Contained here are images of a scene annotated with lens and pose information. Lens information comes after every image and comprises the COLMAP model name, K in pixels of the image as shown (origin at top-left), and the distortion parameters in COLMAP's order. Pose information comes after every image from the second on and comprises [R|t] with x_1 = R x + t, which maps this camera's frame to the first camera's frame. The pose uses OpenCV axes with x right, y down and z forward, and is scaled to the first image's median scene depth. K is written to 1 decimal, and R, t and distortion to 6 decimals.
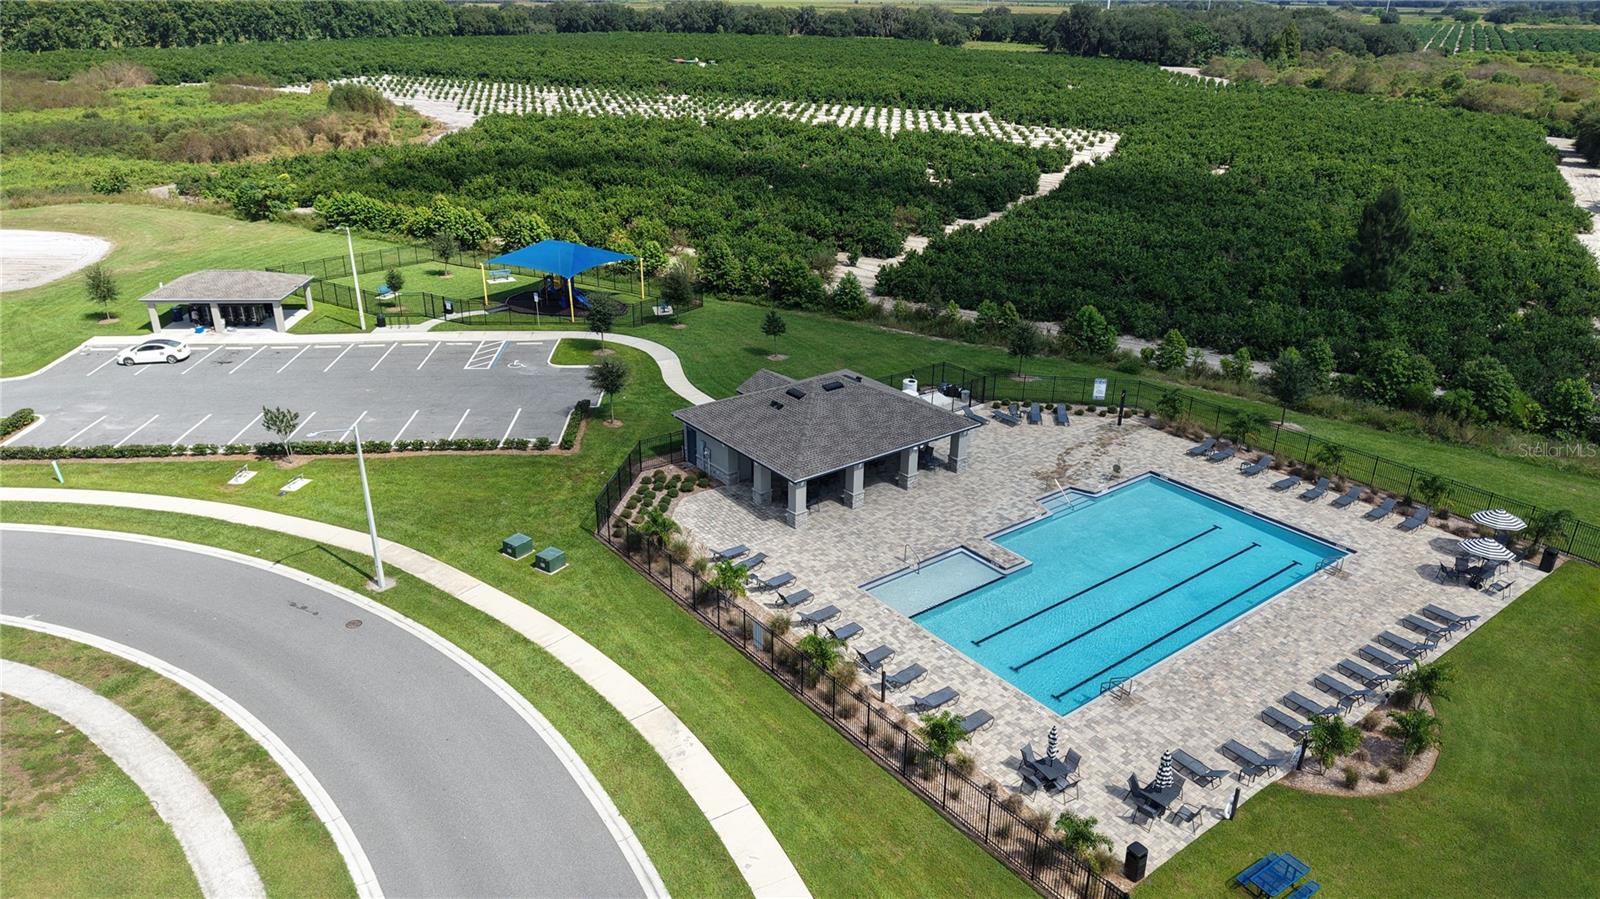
lens RADIAL K [[1067.7, 0, 800.0], [0, 1067.7, 449.5], [0, 0, 1]] dist [0.042376, -0.049404]
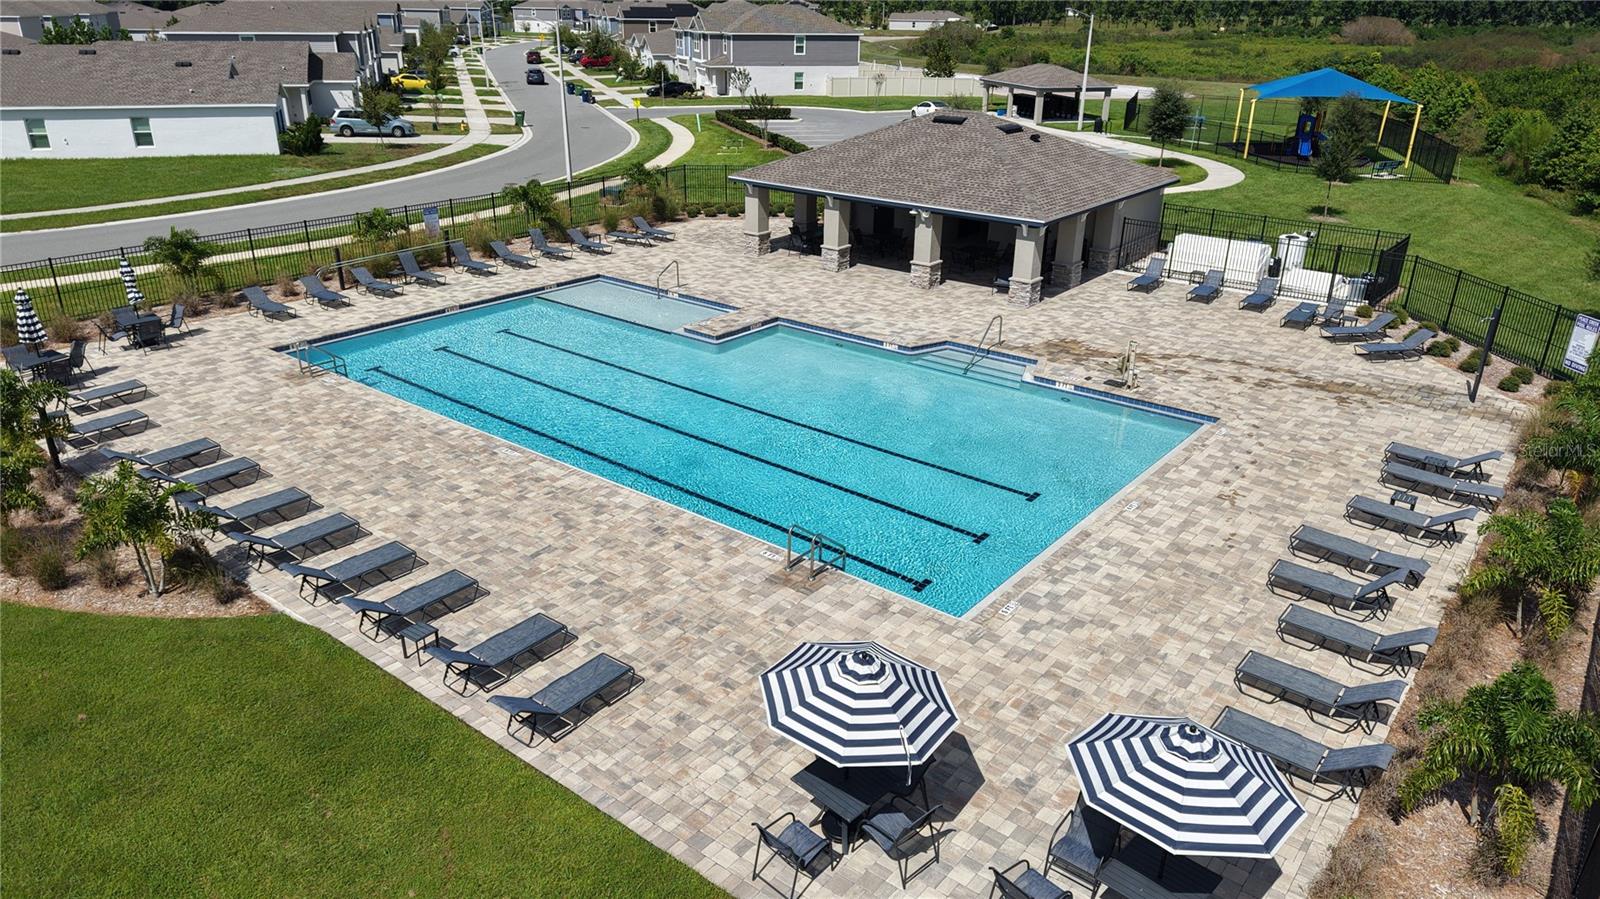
lens RADIAL K [[1067.7, 0, 800.0], [0, 1067.7, 449.5], [0, 0, 1]] dist [0.042376, -0.049404]
pose [[0.238787, 0.366766, -0.899146, 0.909914], [-0.392875, 0.883255, 0.255948, -0.016765], [0.888049, 0.292135, 0.355003, 0.964637]]
